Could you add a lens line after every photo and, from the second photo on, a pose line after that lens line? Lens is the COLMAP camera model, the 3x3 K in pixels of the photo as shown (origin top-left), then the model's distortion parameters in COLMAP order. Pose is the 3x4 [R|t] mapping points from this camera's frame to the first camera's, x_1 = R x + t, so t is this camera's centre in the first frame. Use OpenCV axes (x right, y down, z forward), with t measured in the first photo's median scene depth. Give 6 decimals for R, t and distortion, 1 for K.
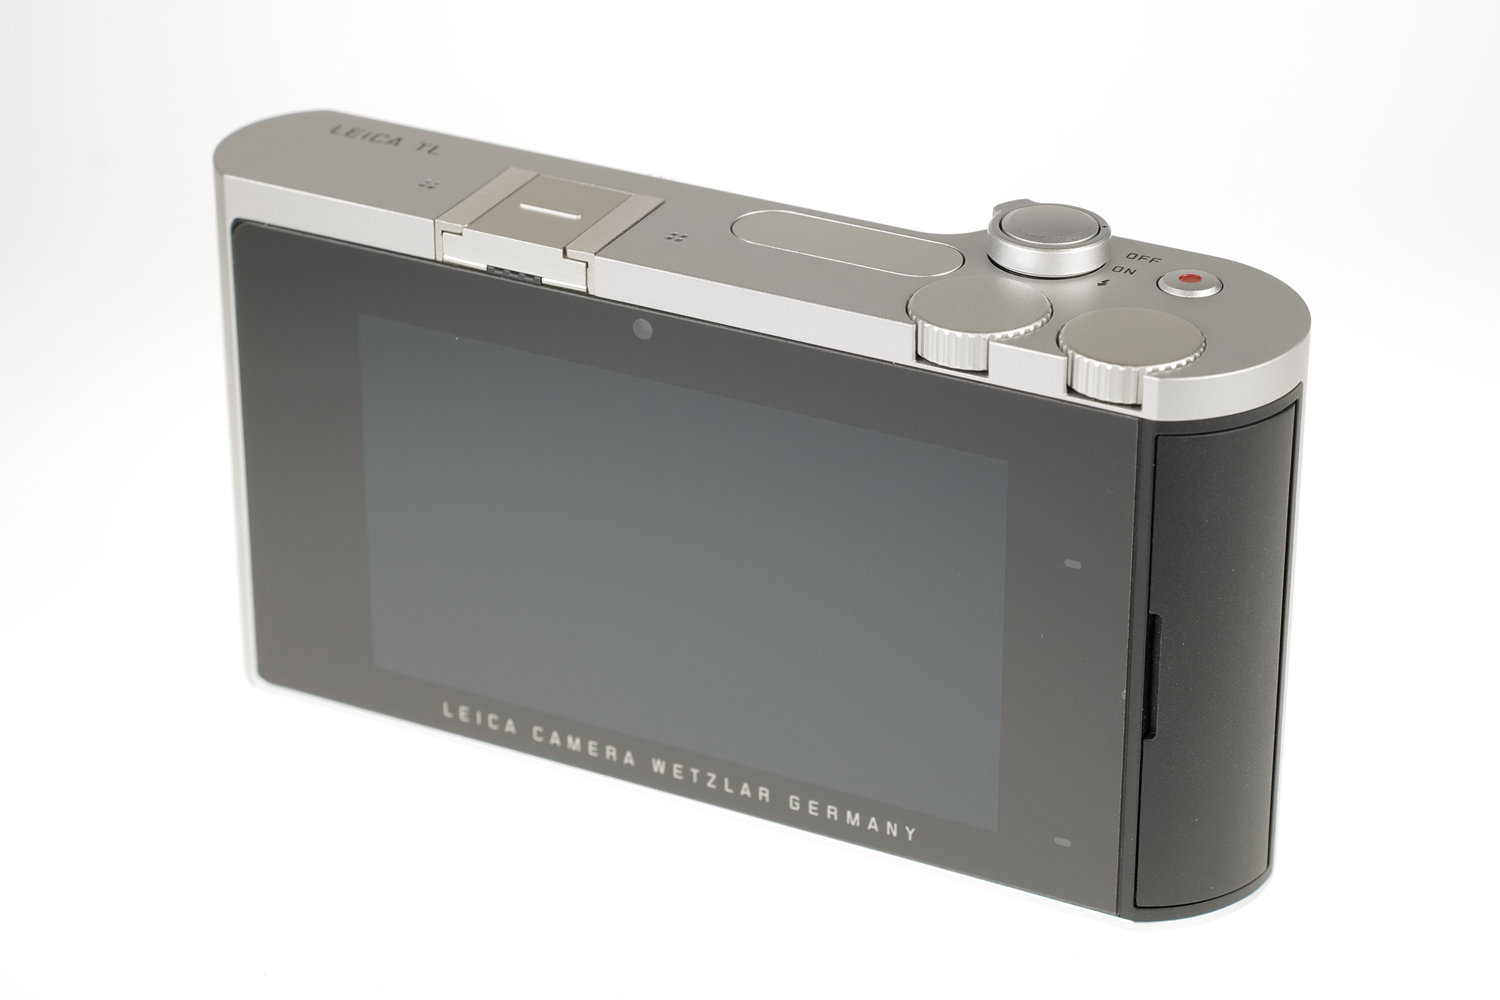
lens RADIAL K [[4348.2, 0, 750.0], [0, 4348.2, 500.0], [0, 0, 1]] dist [-0.019392, 0.332688]
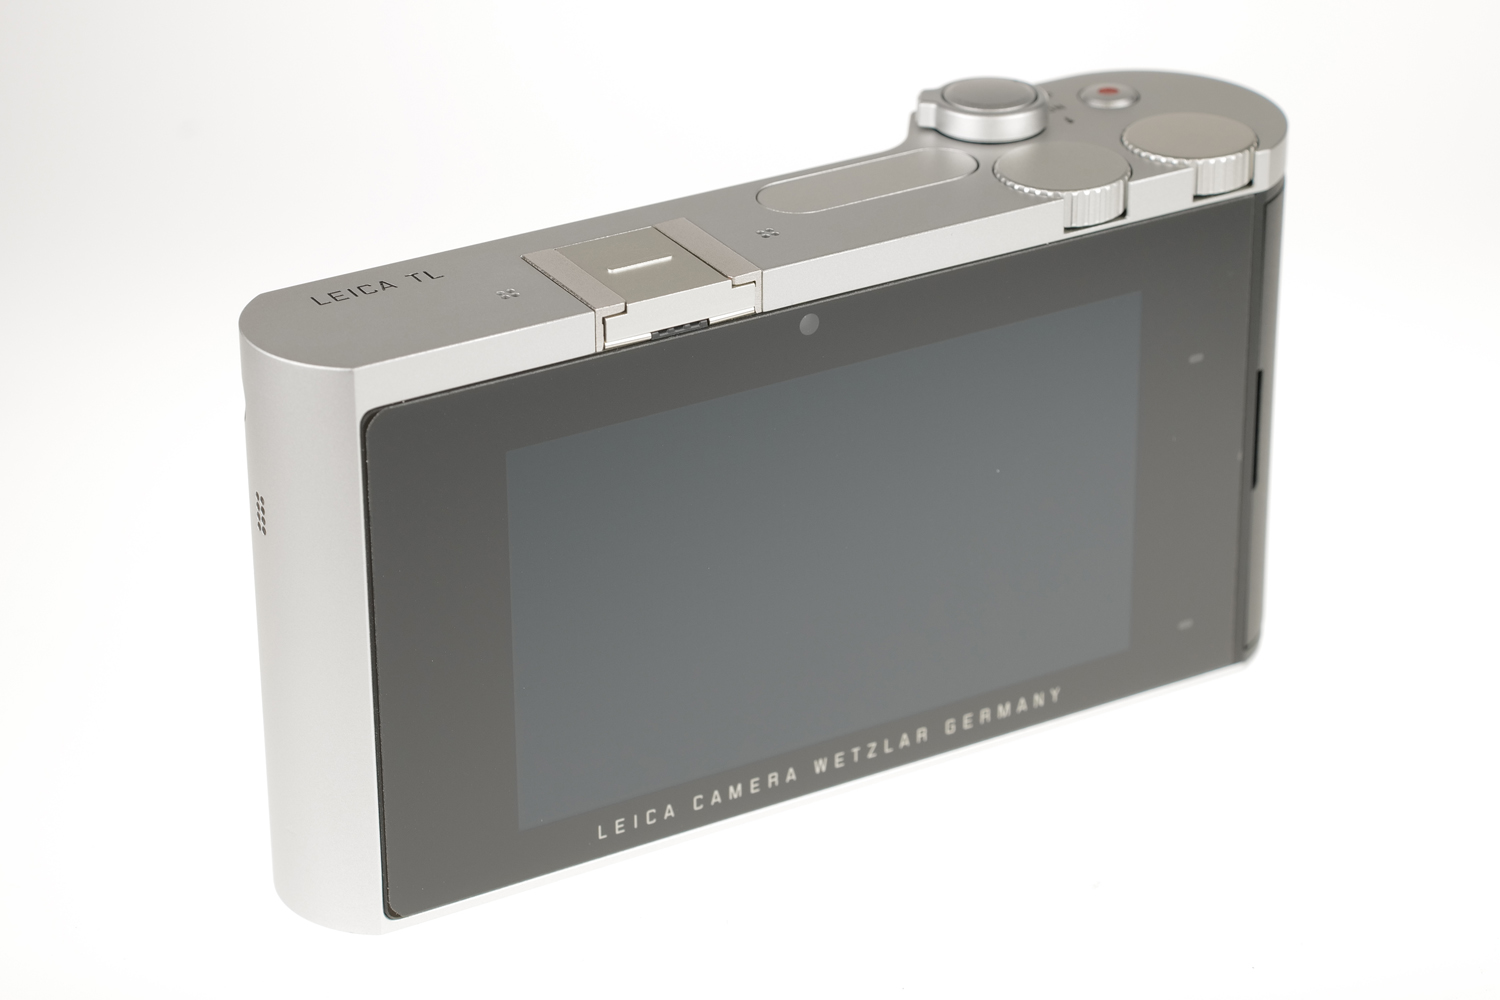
lens RADIAL K [[4348.2, 0, 750.0], [0, 4348.2, 500.0], [0, 0, 1]] dist [-0.019392, 0.332688]
pose [[0.540303, -0.385164, 0.748145, -0.751276], [0.394876, 0.901174, 0.178771, -0.177229], [-0.743065, 0.198834, 0.638999, 0.375236]]
